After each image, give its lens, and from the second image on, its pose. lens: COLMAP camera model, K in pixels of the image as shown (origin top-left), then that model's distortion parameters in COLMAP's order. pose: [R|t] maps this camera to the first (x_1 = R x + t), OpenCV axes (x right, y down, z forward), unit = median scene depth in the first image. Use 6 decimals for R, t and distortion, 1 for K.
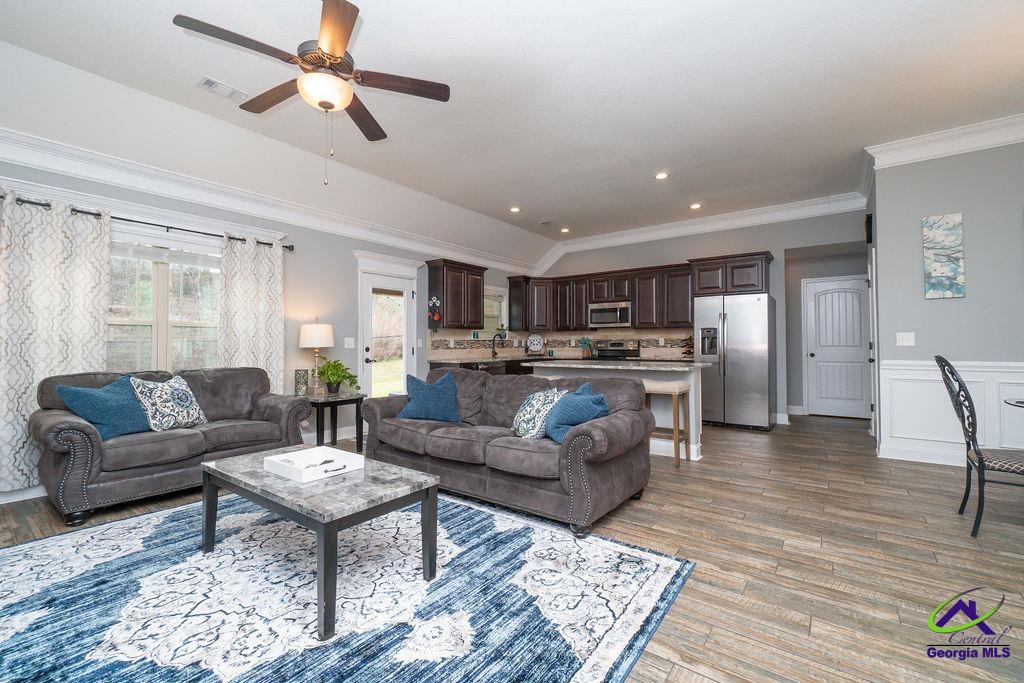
lens RADIAL K [[435.6, 0, 500.9], [0, 435.6, 335.9], [0, 0, 1]] dist [0.001565, 0.000039]
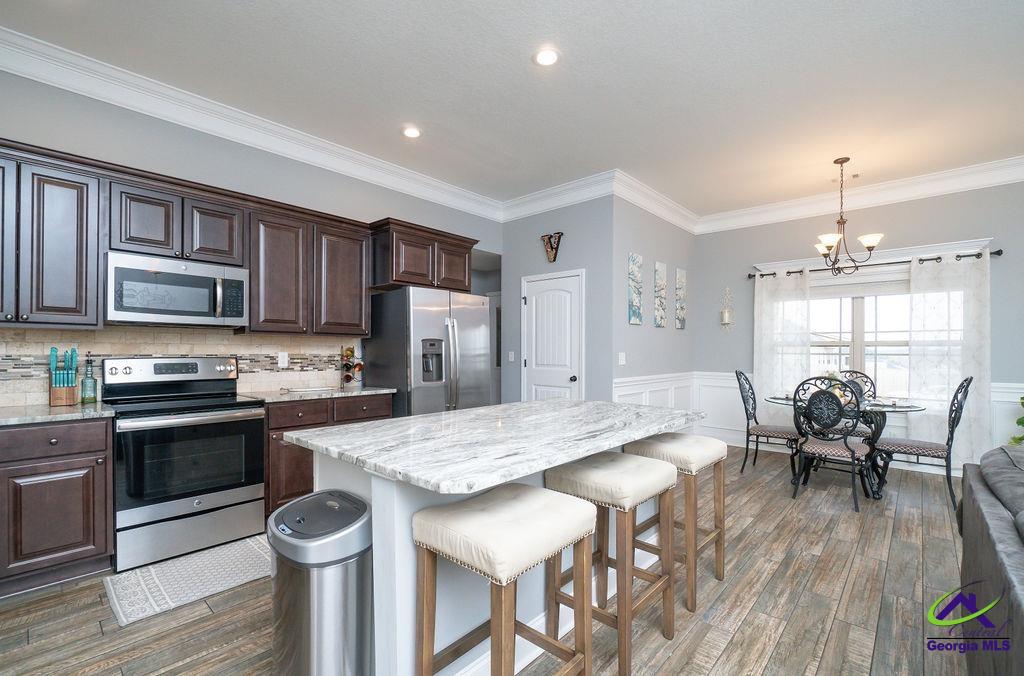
lens RADIAL K [[451.9, 0, 511.2], [0, 451.9, 352.2], [0, 0, 1]] dist [-0.002508, -0.000138]
pose [[0.079404, 0.000116, 0.996843, -0.140267], [-0.022708, 0.999741, 0.001693, -0.002537], [-0.996584, -0.022771, 0.079386, 0.741140]]
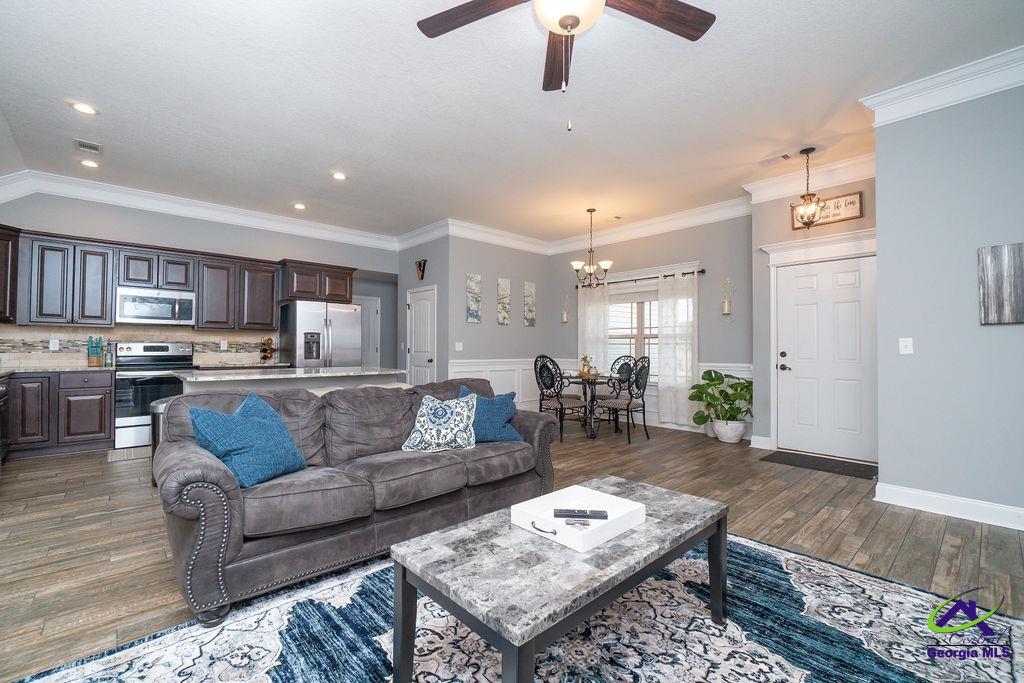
lens RADIAL K [[444.9, 0, 503.9], [0, 444.9, 340.8], [0, 0, 1]] dist [-0.000932, -0.000493]
pose [[0.179228, 0.021858, 0.983565, -0.400767], [-0.024277, 0.999547, -0.017789, 0.007231], [-0.983508, -0.020689, 0.179677, 0.337847]]
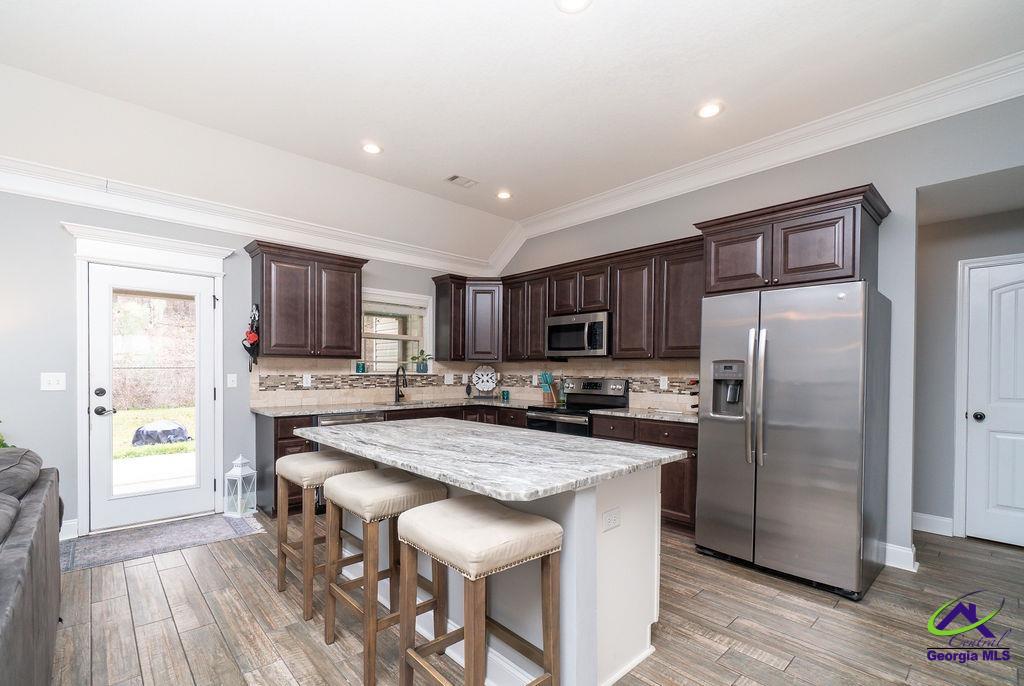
lens RADIAL K [[454.0, 0, 497.1], [0, 454.0, 372.3], [0, 0, 1]] dist [-0.002950, 0.000198]
pose [[0.983035, 0.012695, -0.182980, 0.282456], [-0.008795, 0.999717, 0.022109, -0.011931], [0.183209, -0.020125, 0.982868, 0.411077]]
